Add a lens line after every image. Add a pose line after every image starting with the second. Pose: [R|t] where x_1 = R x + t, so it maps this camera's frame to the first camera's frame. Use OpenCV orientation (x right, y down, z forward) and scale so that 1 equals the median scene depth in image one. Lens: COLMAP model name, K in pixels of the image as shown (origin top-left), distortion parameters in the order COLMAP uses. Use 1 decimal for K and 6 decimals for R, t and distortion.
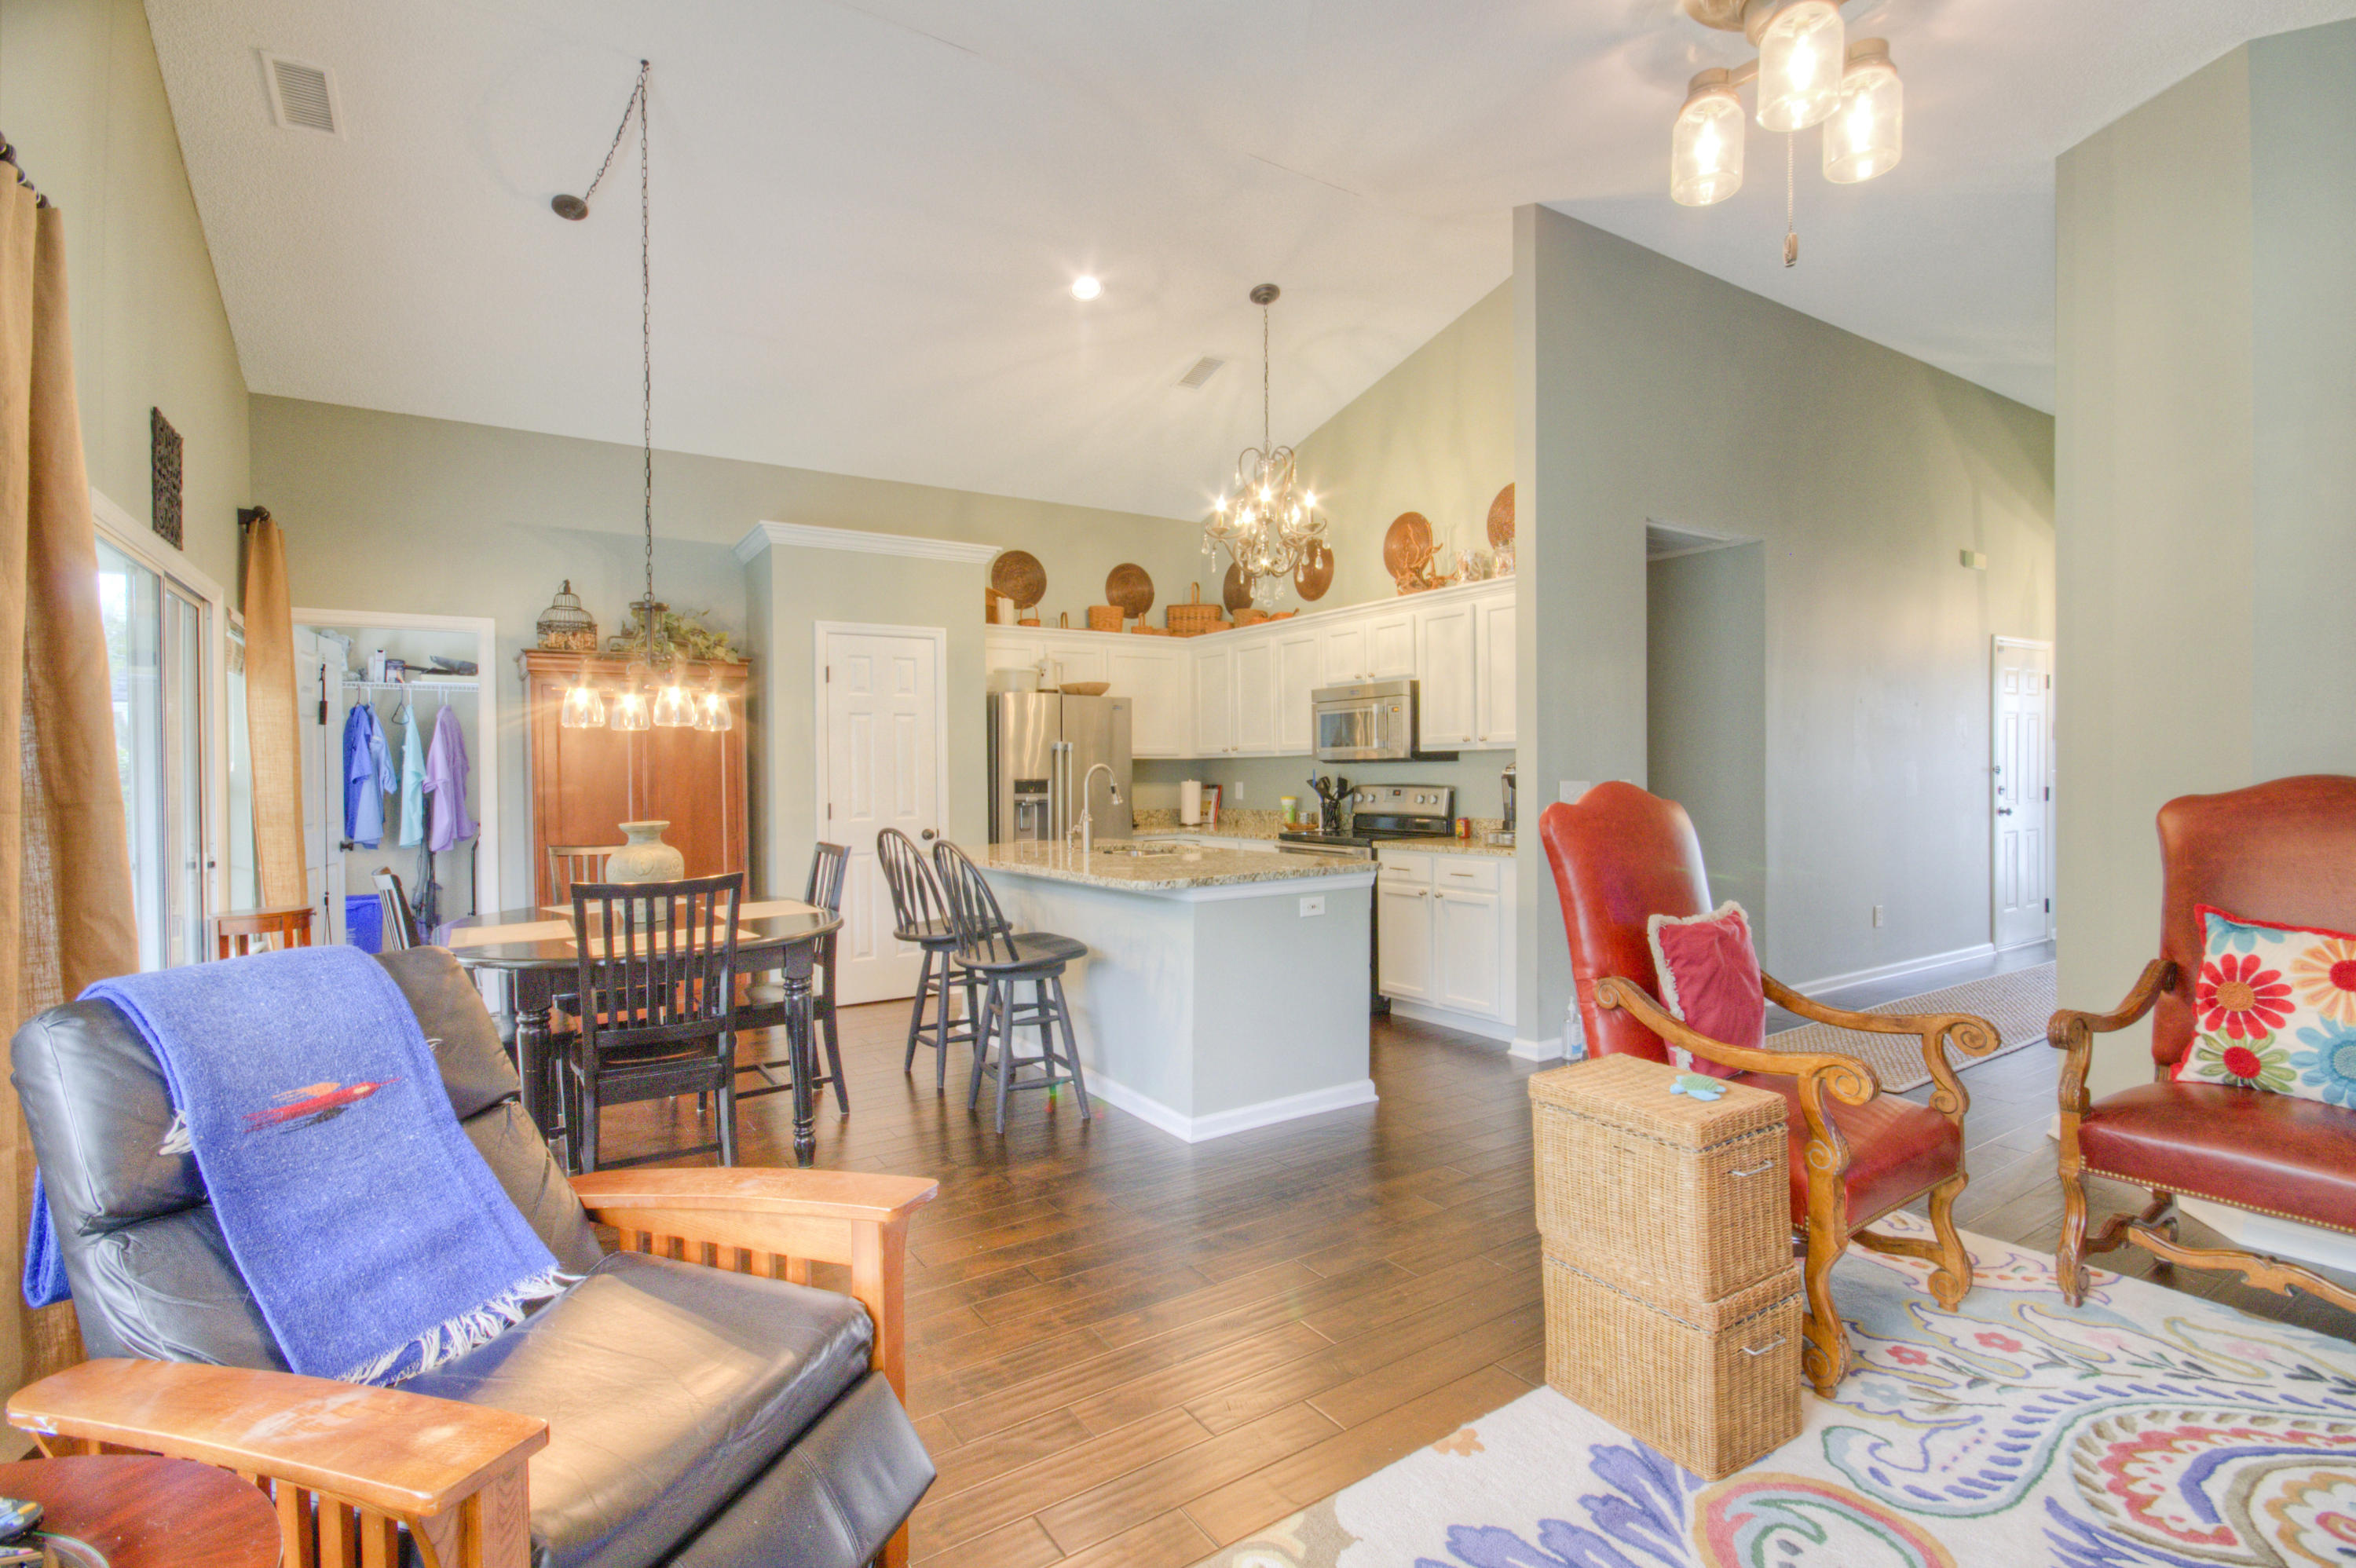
lens RADIAL K [[1099.7, 0, 1195.8], [0, 1099.7, 783.8], [0, 0, 1]] dist [-0.004326, -0.001346]
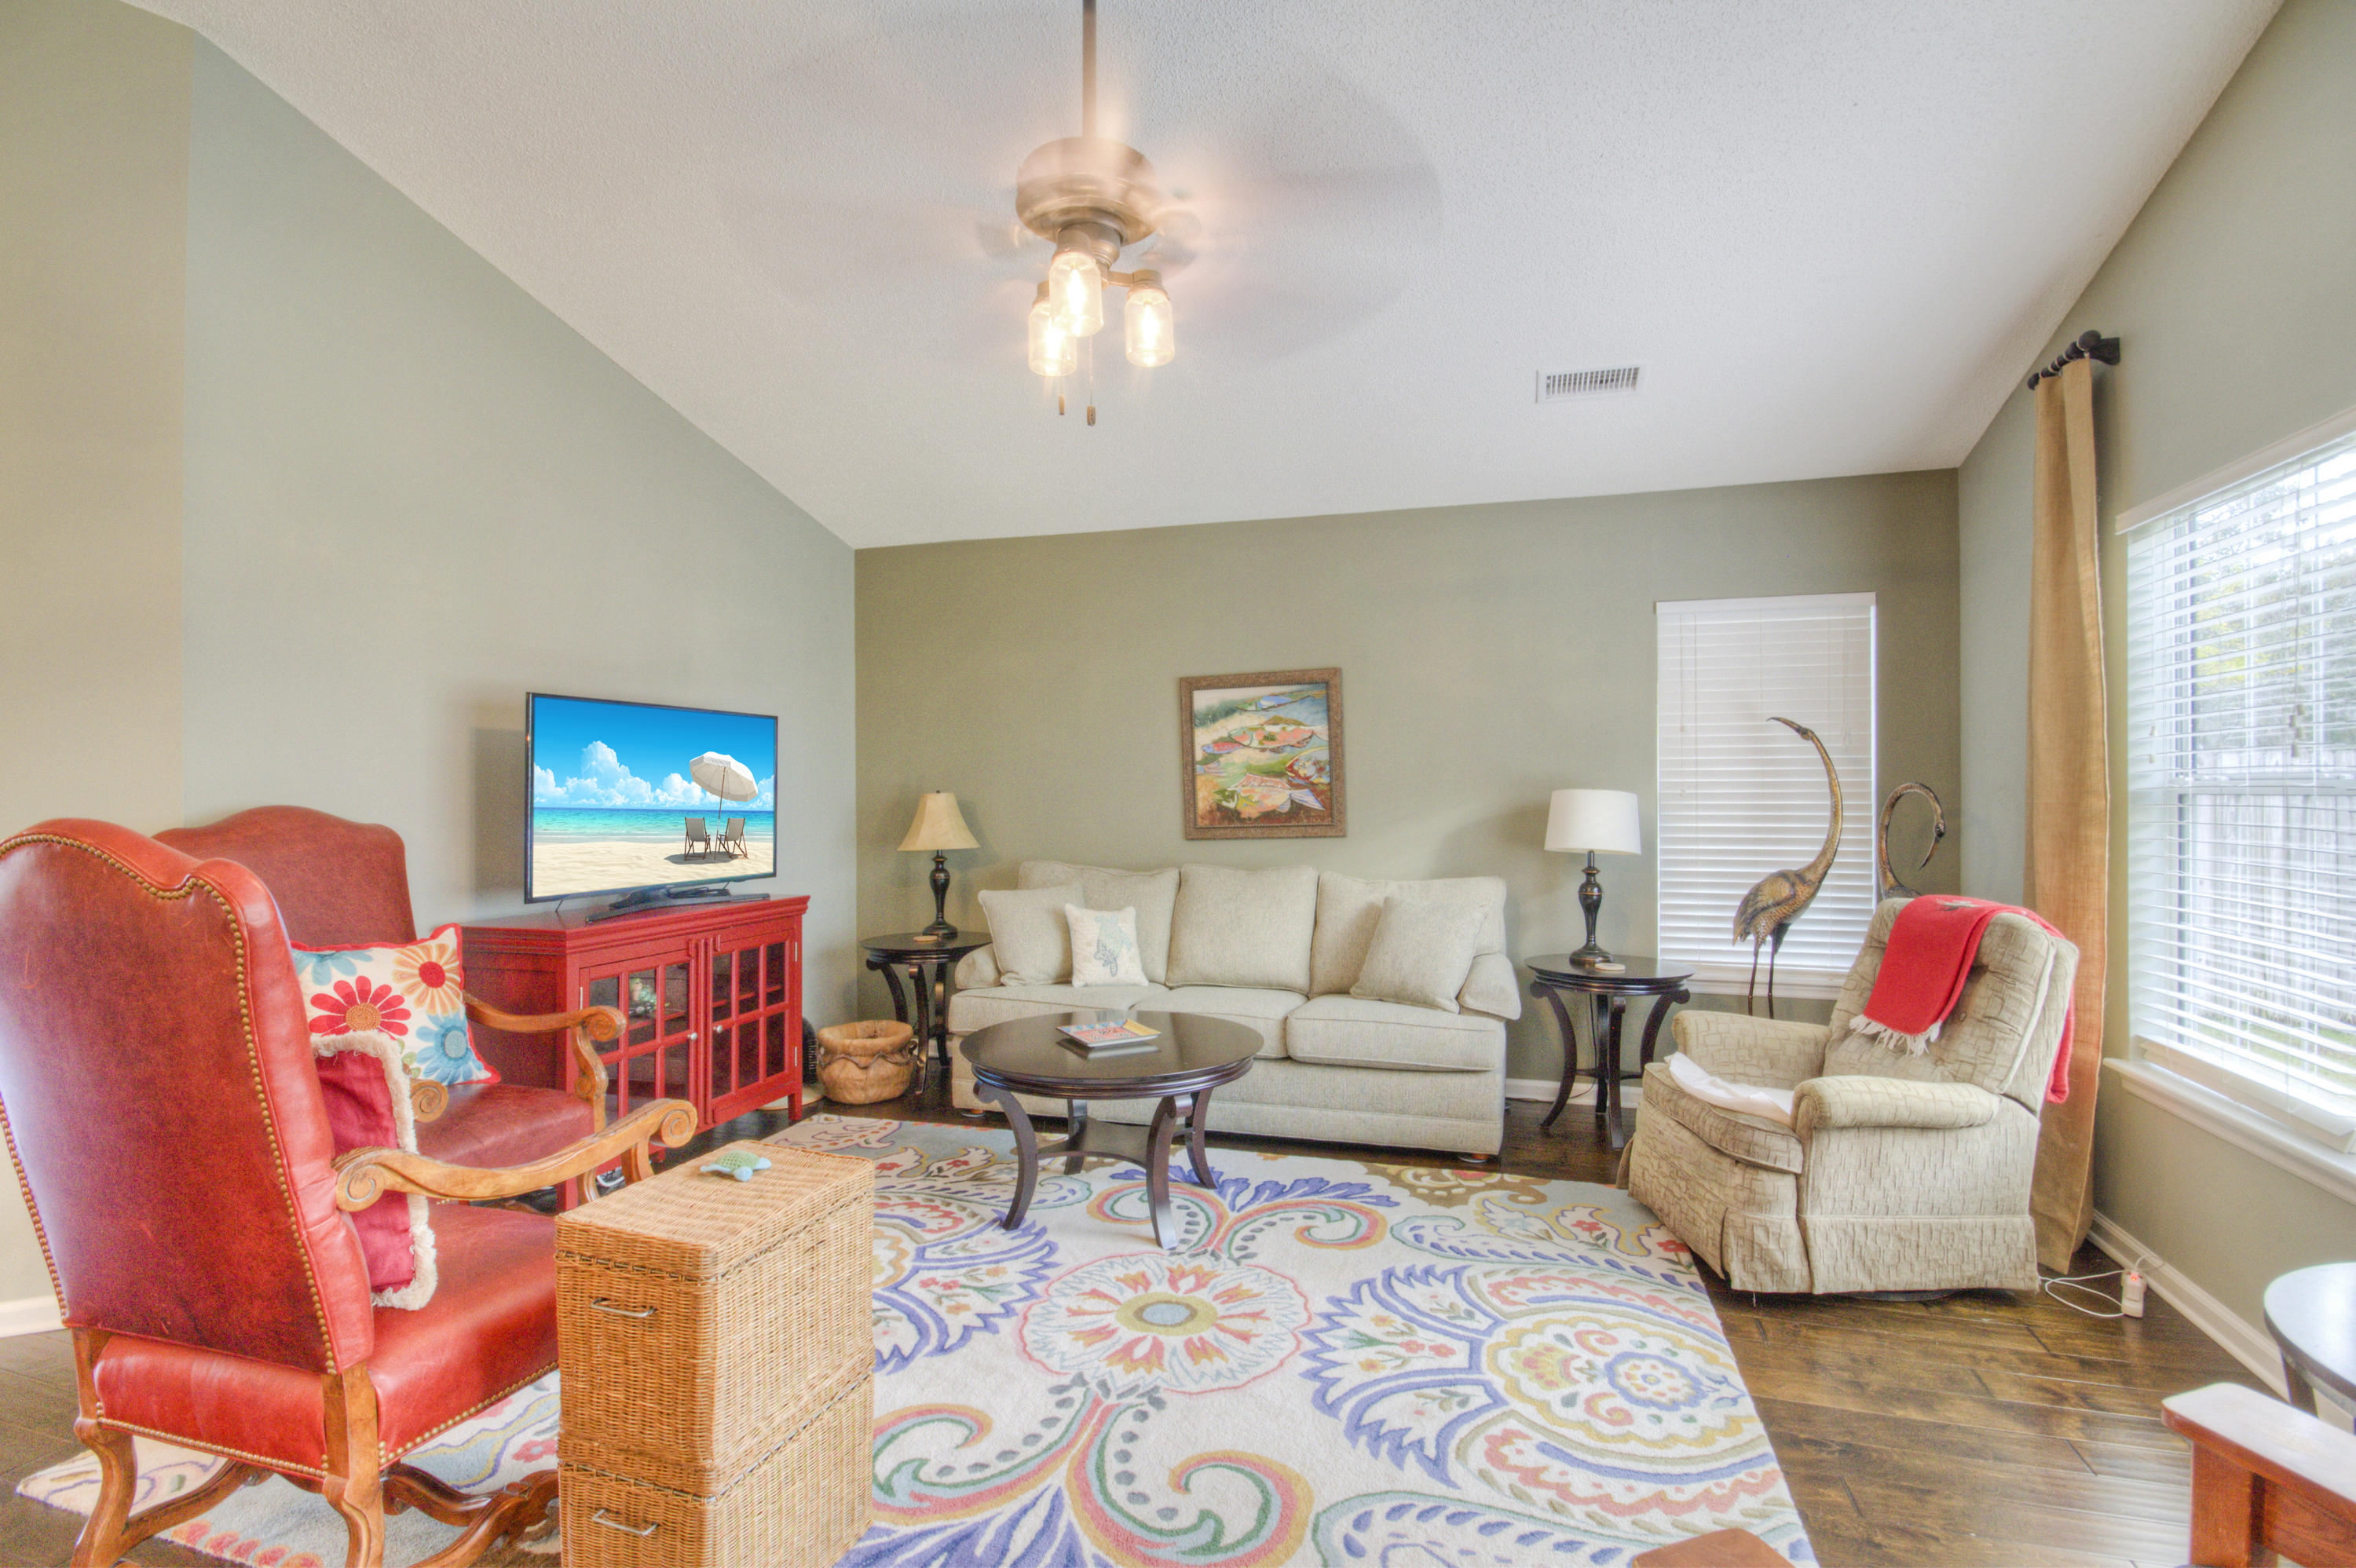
lens RADIAL K [[1099.7, 0, 1204.5], [0, 1099.7, 784.4], [0, 0, 1]] dist [-0.004326, -0.001346]
pose [[-0.651580, 0.012048, 0.758484, -0.135527], [0.010350, 0.999922, -0.006992, -0.004425], [-0.758509, 0.003294, -0.651654, 0.399930]]
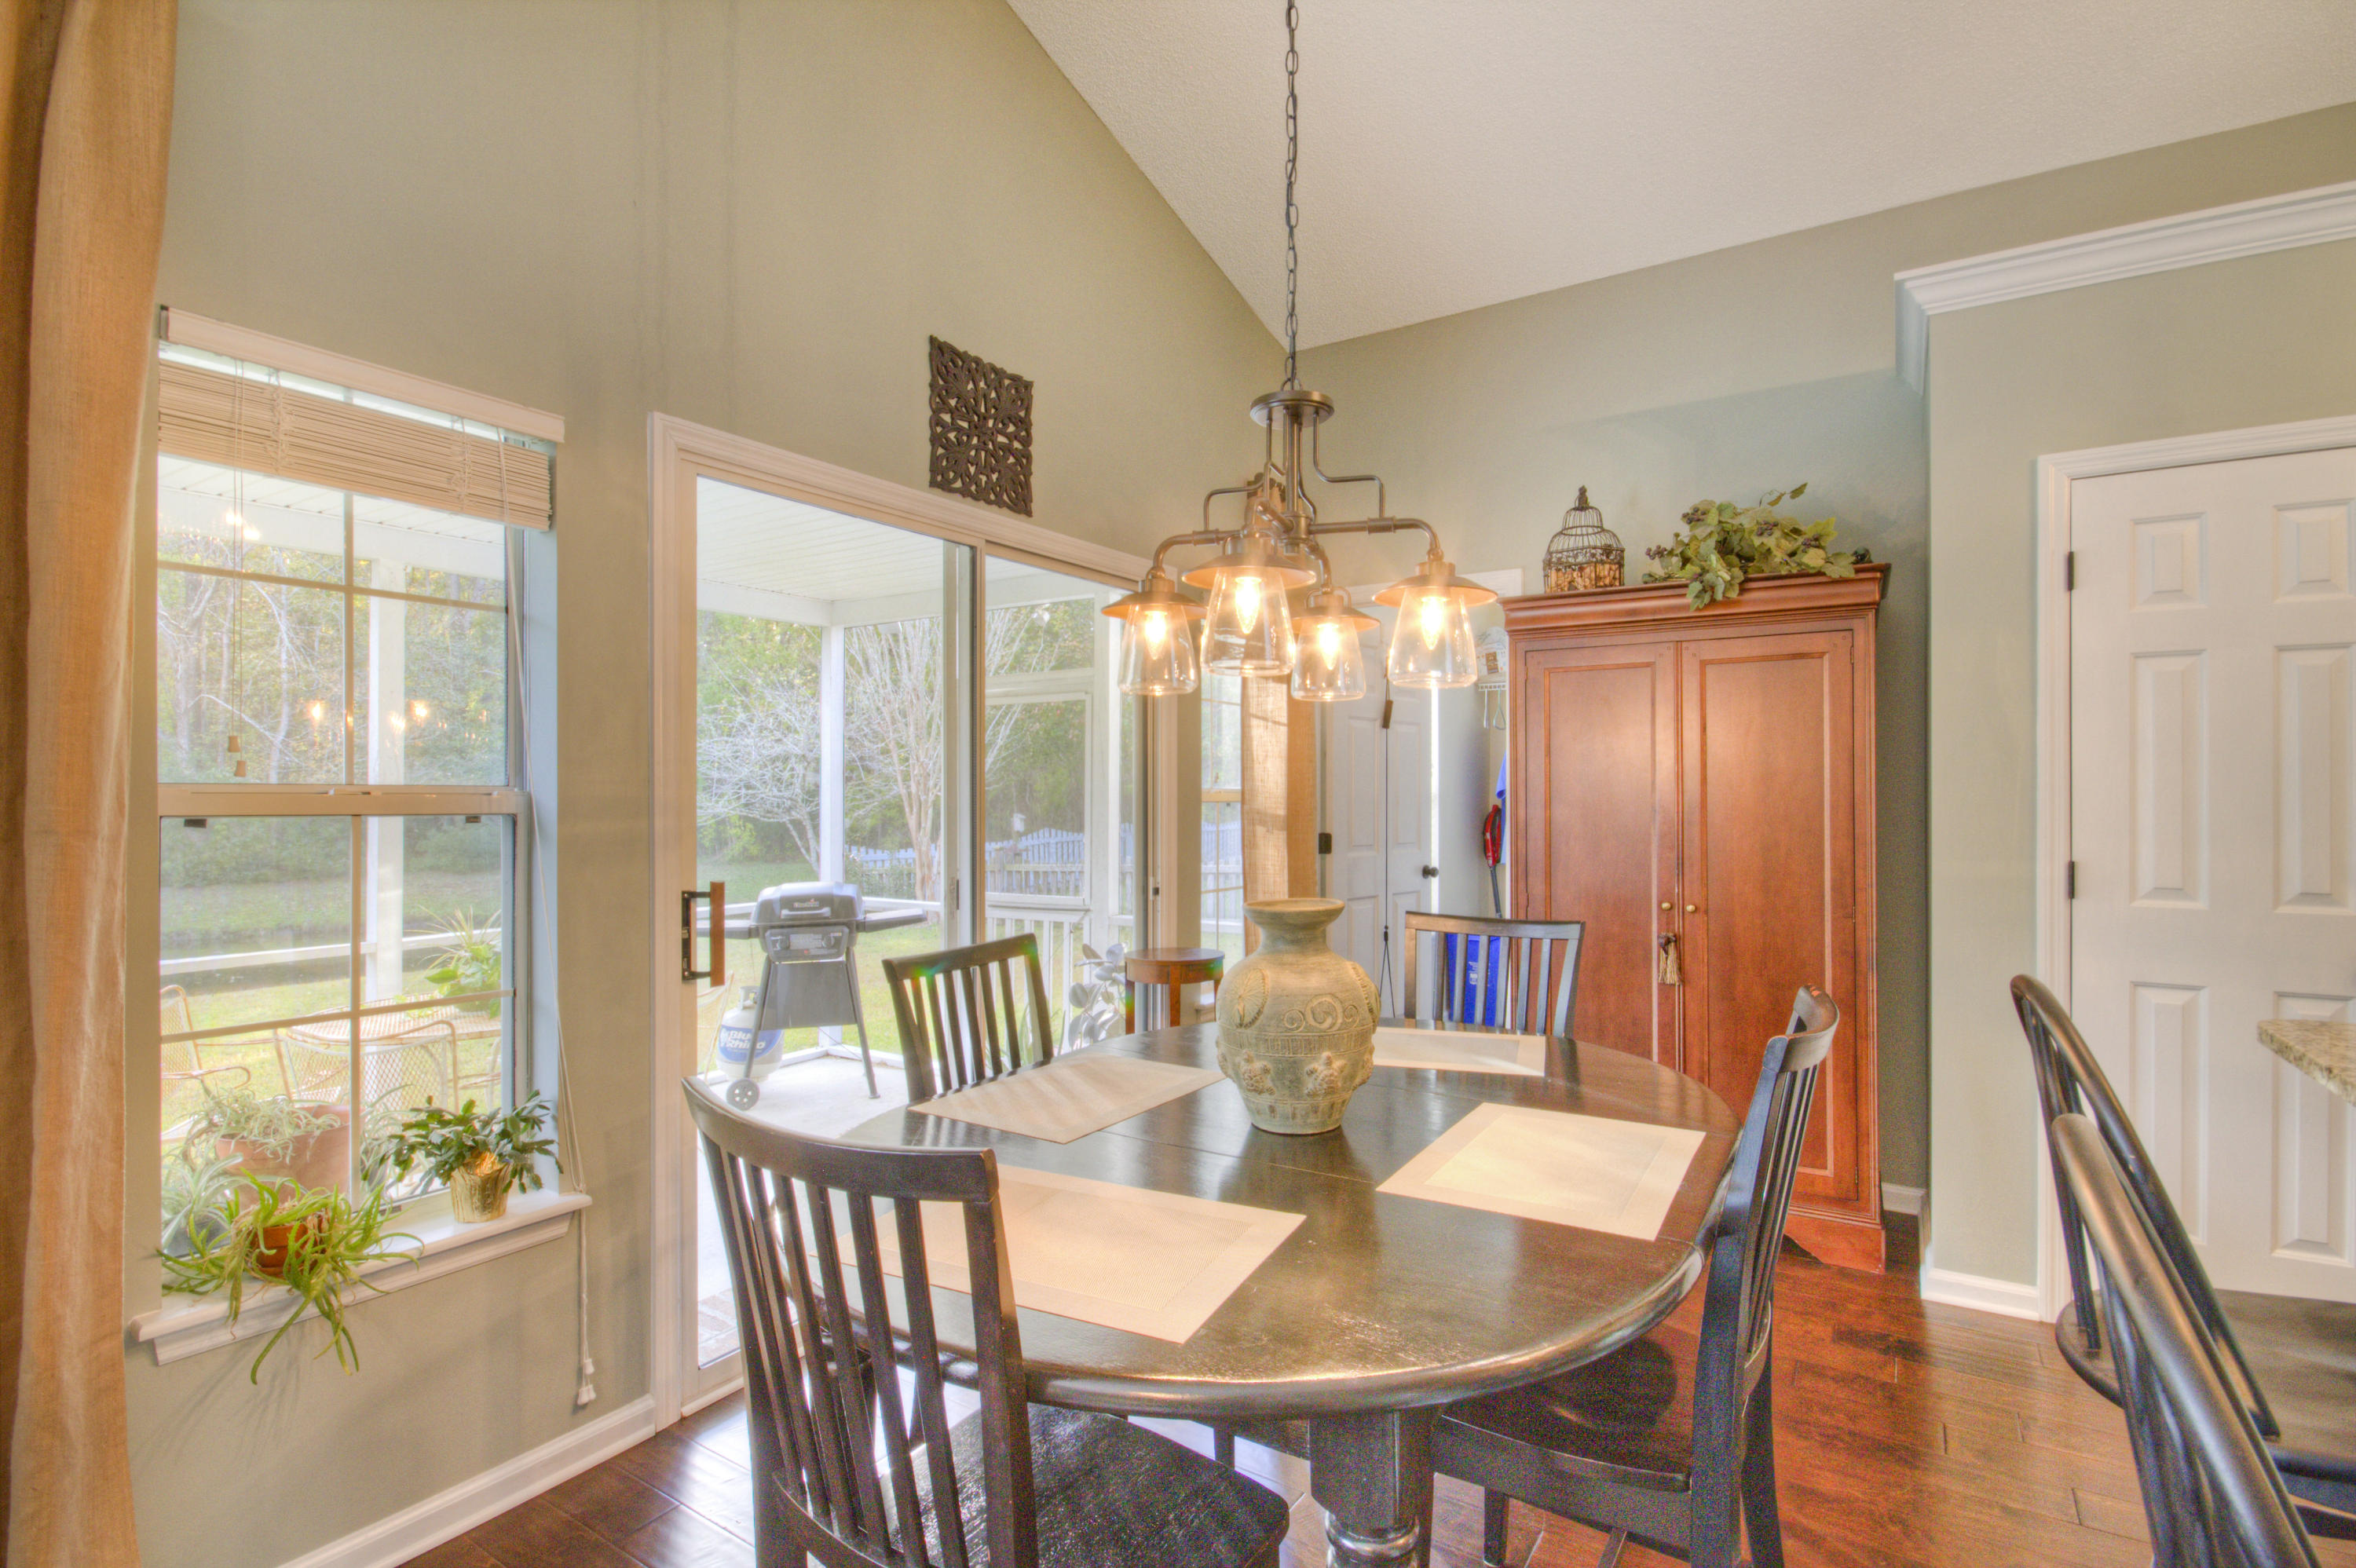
lens RADIAL K [[1099.7, 0, 1179.1], [0, 1099.7, 783.0], [0, 0, 1]] dist [-0.004326, -0.001346]
pose [[0.391910, 0.006420, -0.919981, -0.061660], [-0.015753, 0.999876, 0.000267, -0.007816], [0.919869, 0.014387, 0.391963, 0.446909]]
